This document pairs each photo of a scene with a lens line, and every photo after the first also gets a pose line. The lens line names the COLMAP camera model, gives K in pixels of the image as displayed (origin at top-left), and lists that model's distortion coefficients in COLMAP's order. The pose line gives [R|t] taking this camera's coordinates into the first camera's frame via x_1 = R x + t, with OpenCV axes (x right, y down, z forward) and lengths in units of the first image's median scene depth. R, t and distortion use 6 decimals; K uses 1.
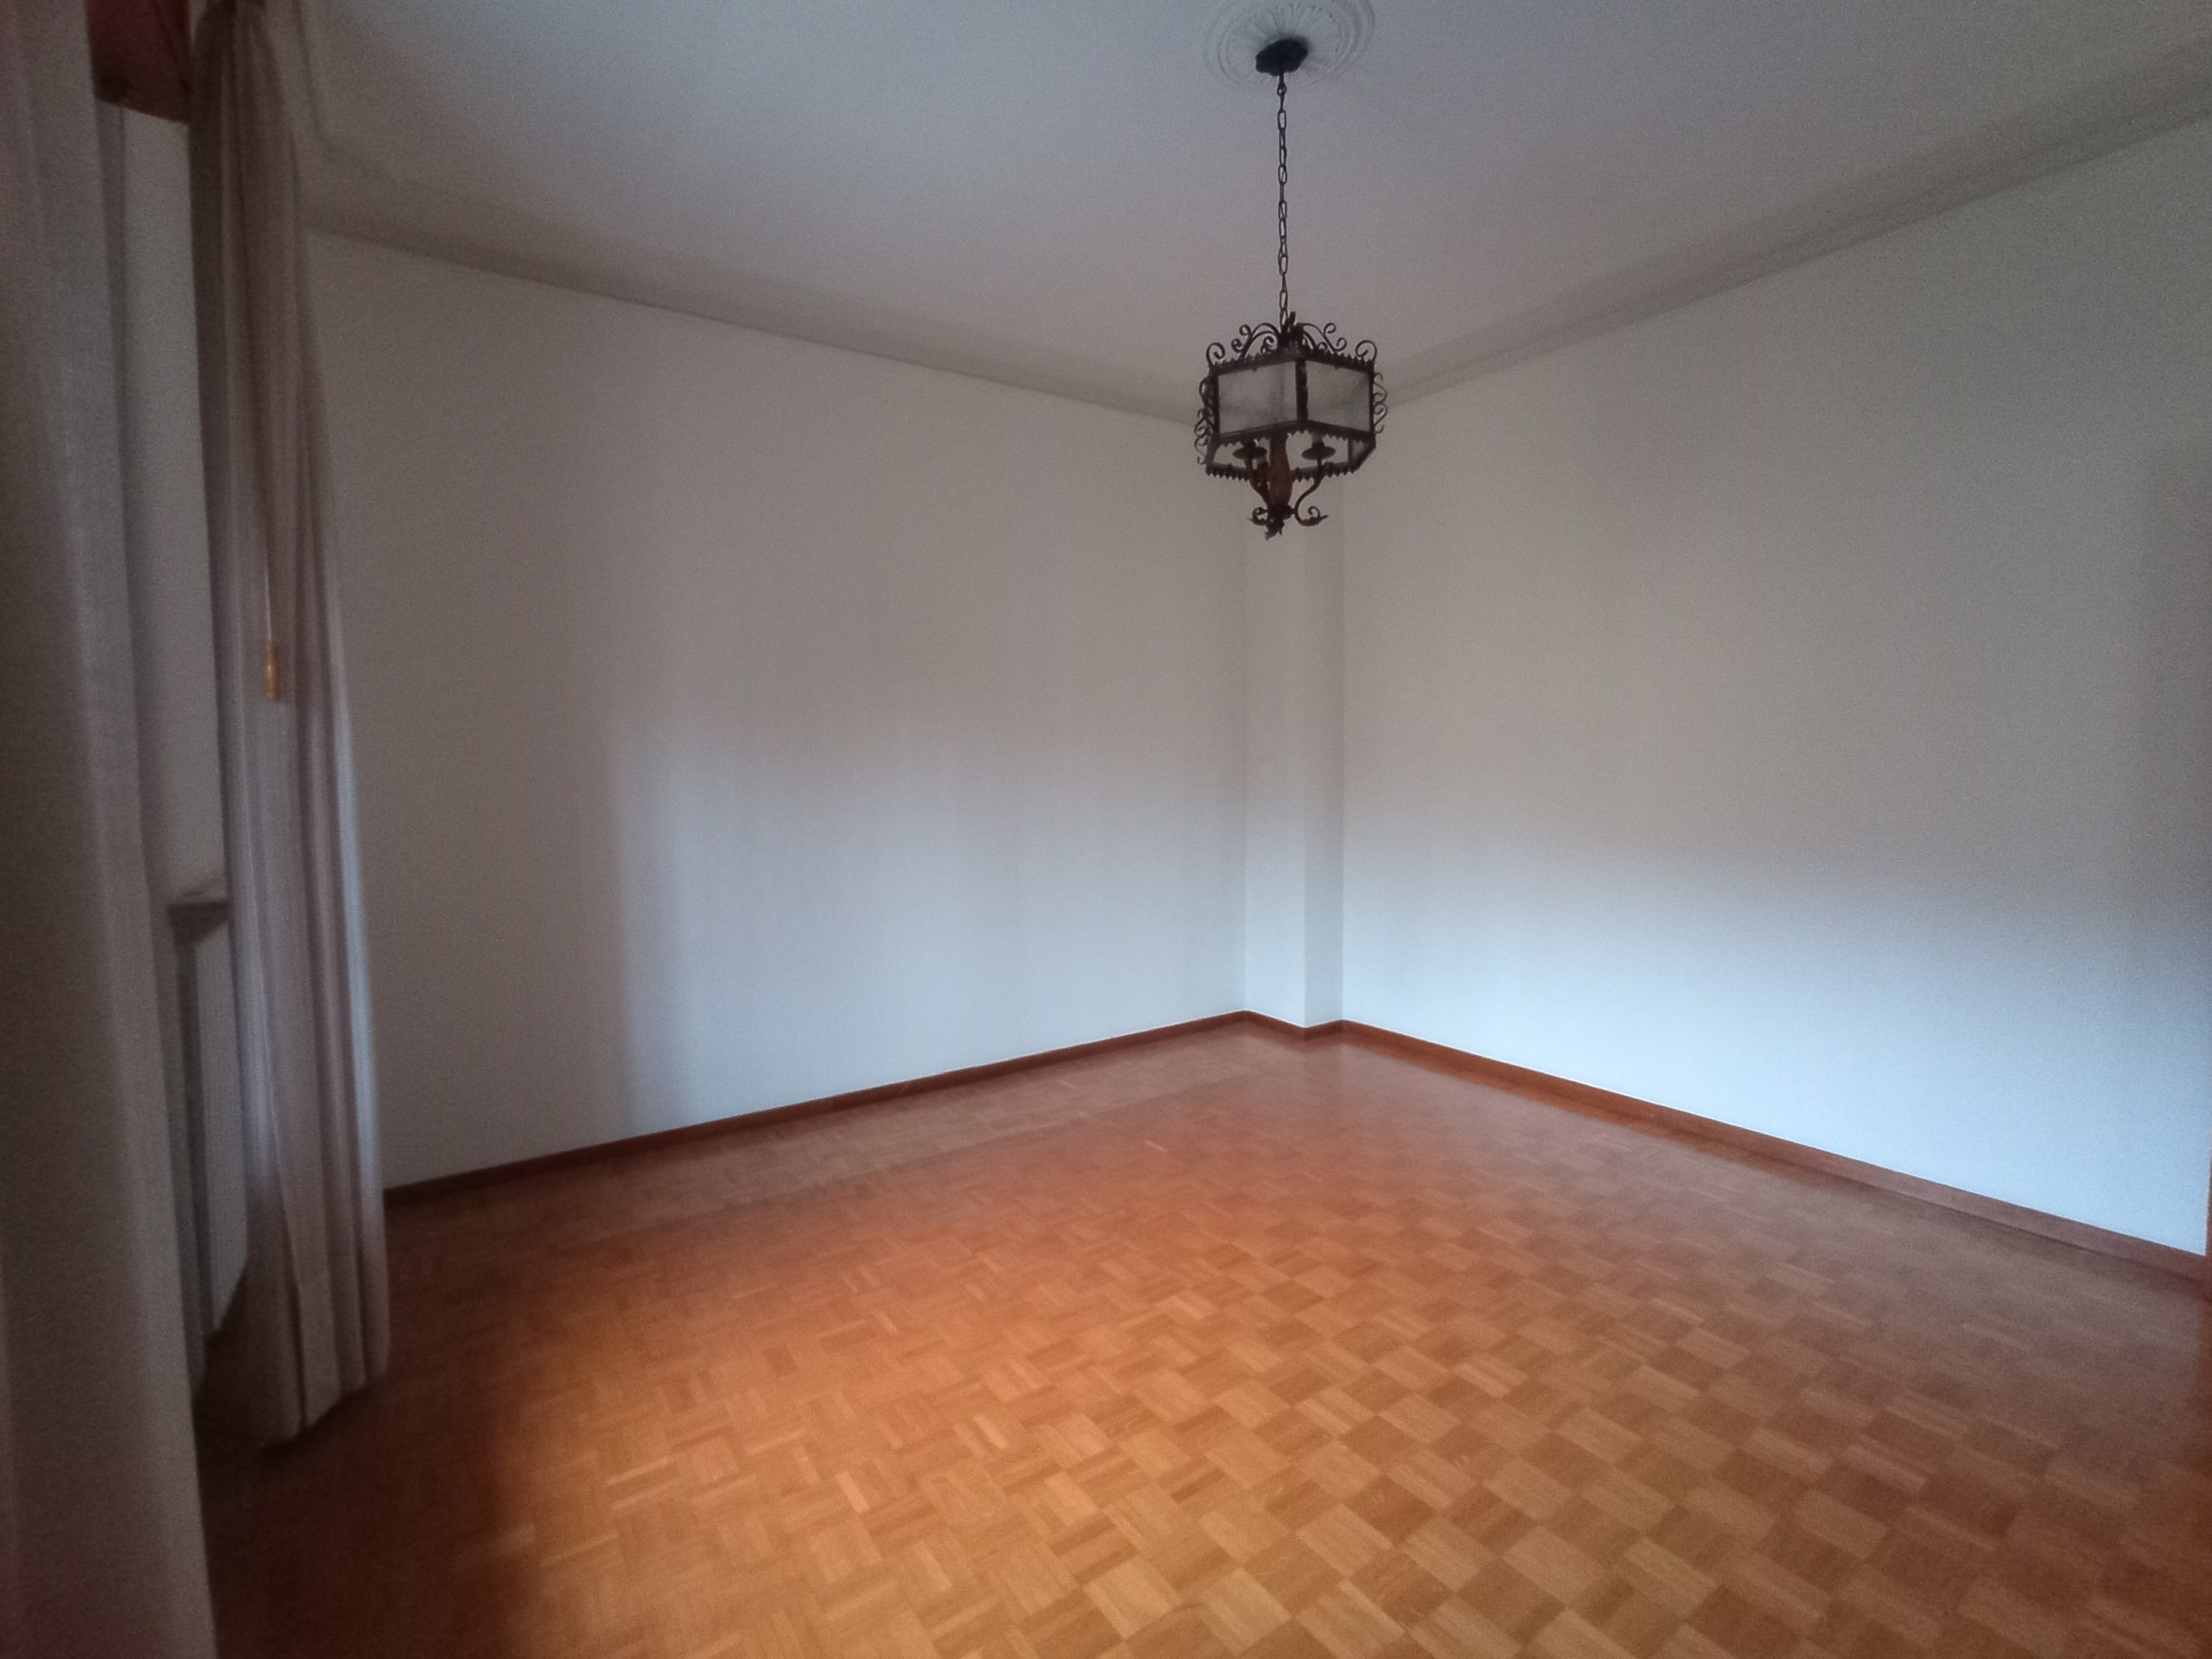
lens RADIAL K [[963.1, 0, 1113.7], [0, 963.1, 815.0], [0, 0, 1]] dist [-0.039079, 0.017576]
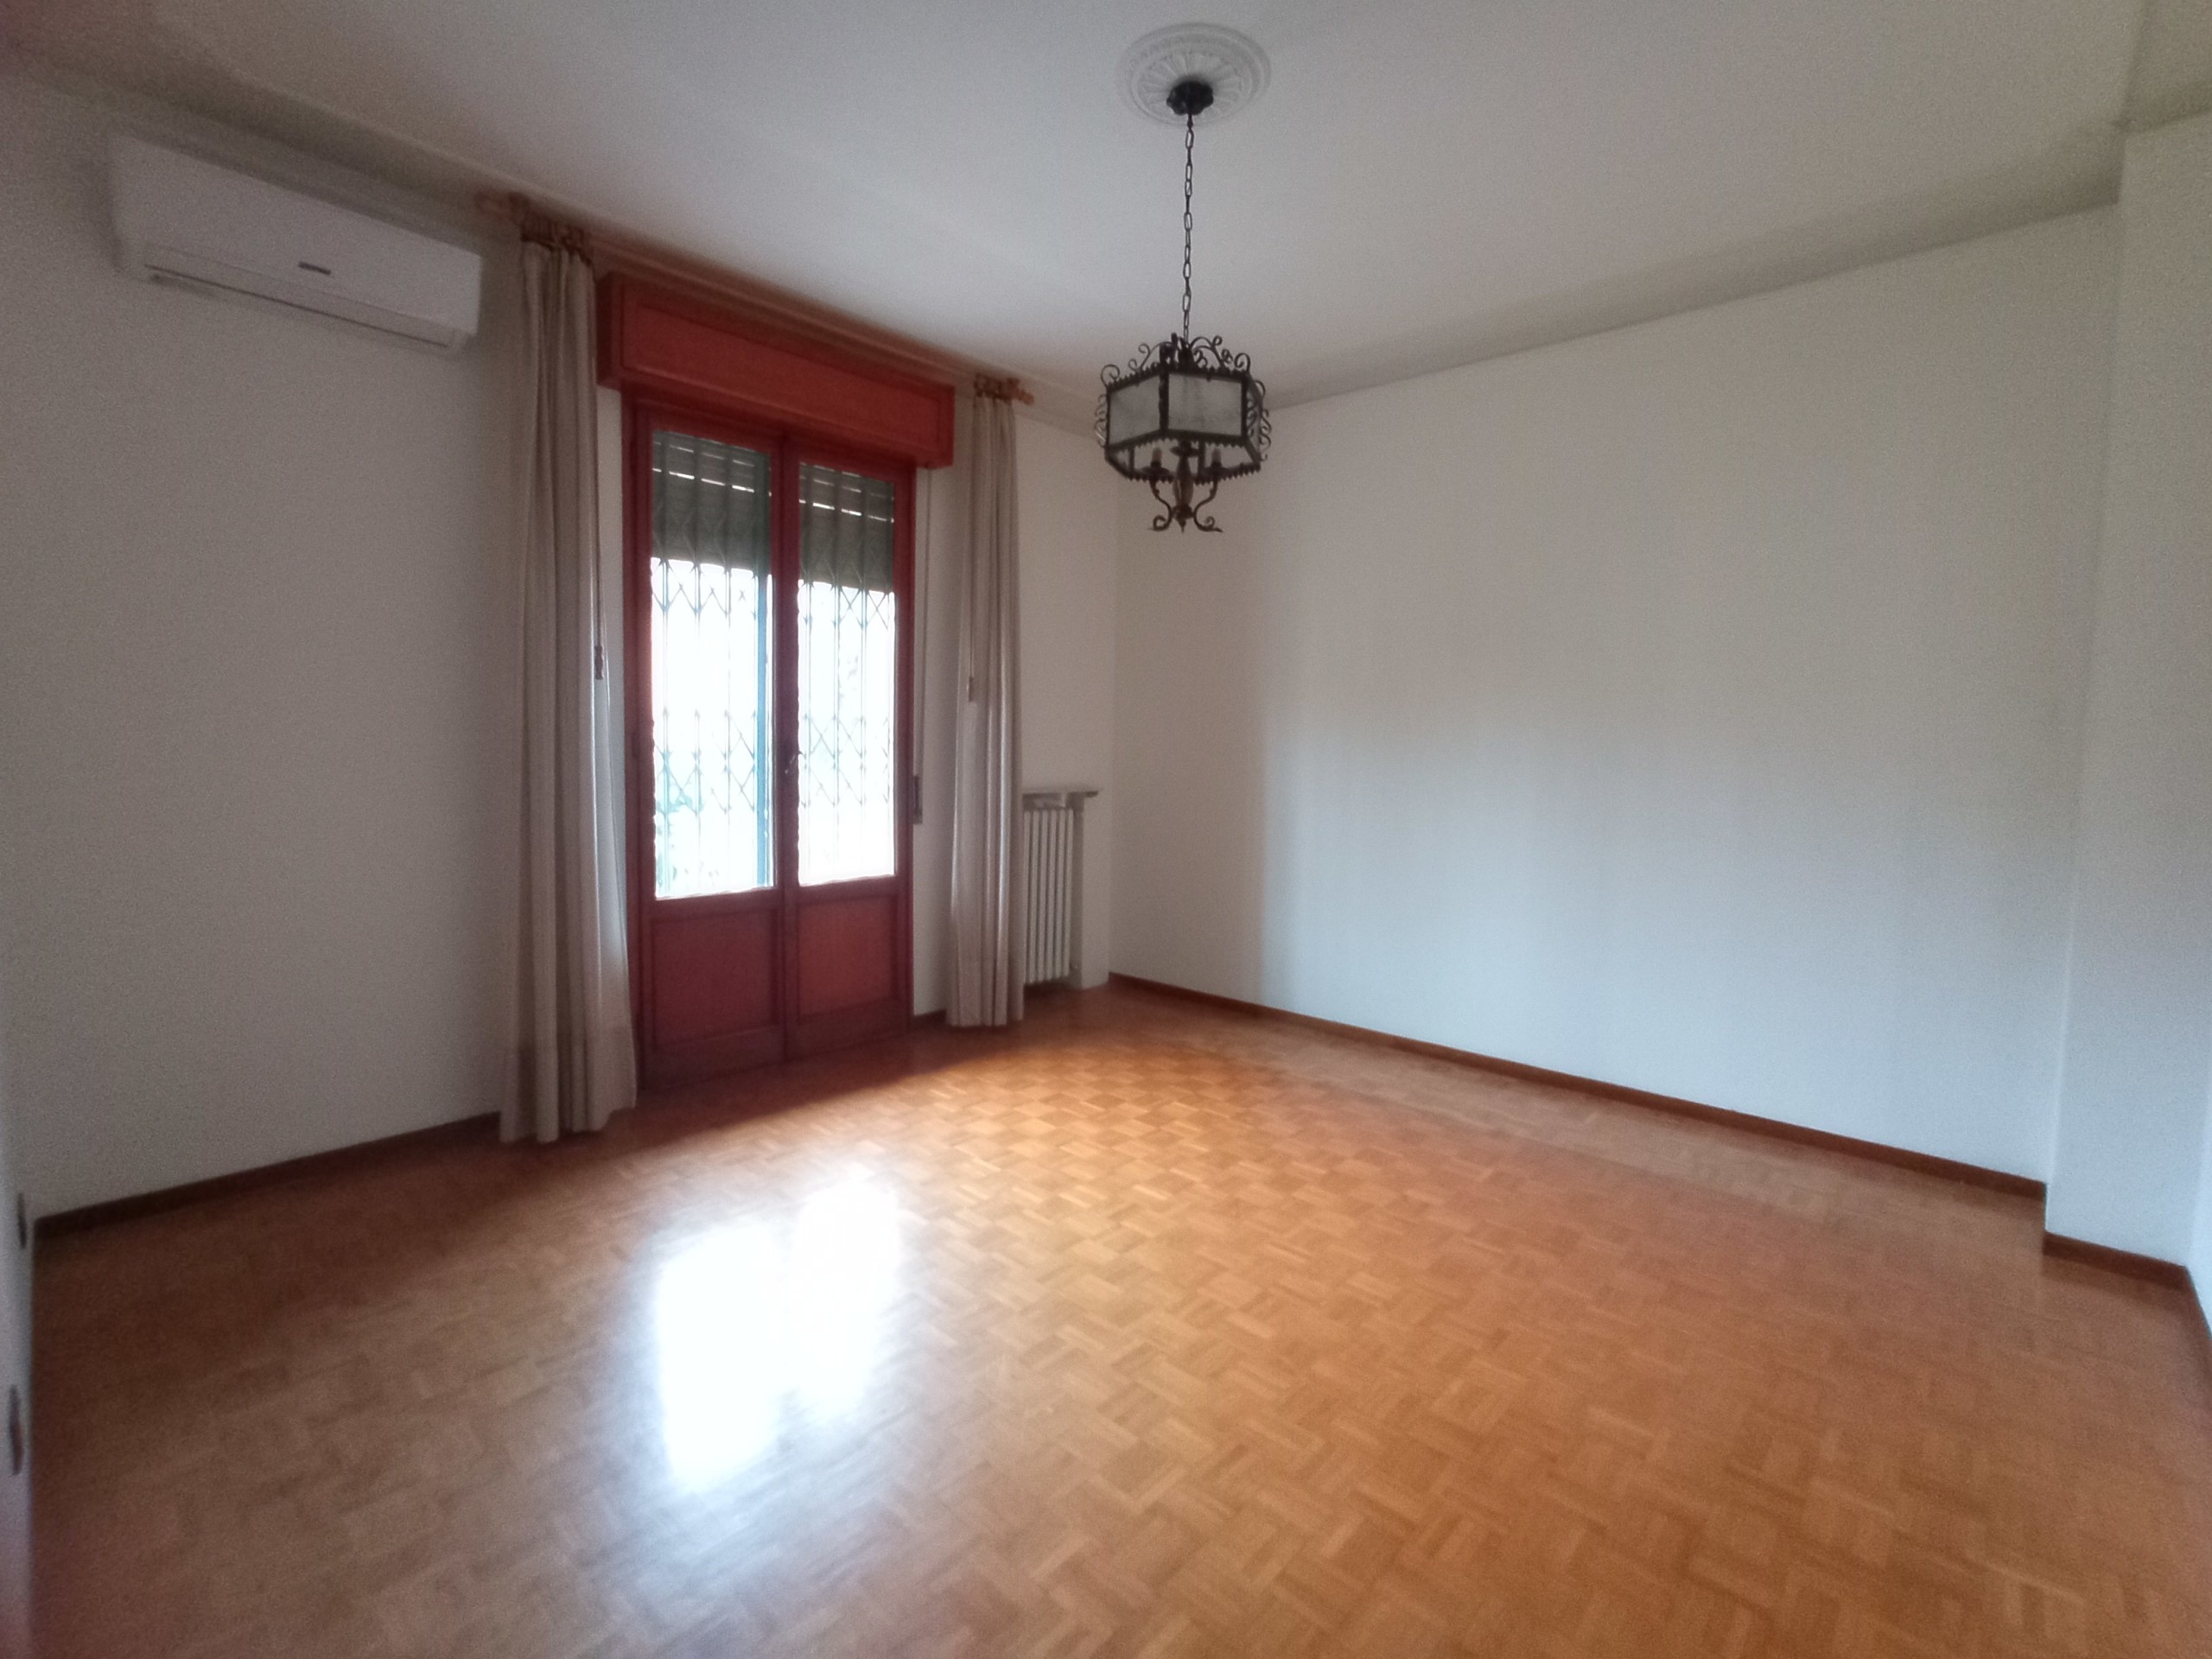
lens RADIAL K [[963.1, 0, 1113.7], [0, 963.1, 815.0], [0, 0, 1]] dist [-0.039079, 0.017576]
pose [[0.240895, 0.090734, -0.966301, 1.268937], [-0.078656, 0.994171, 0.073742, -0.044129], [0.967359, 0.058241, 0.246627, 0.681990]]
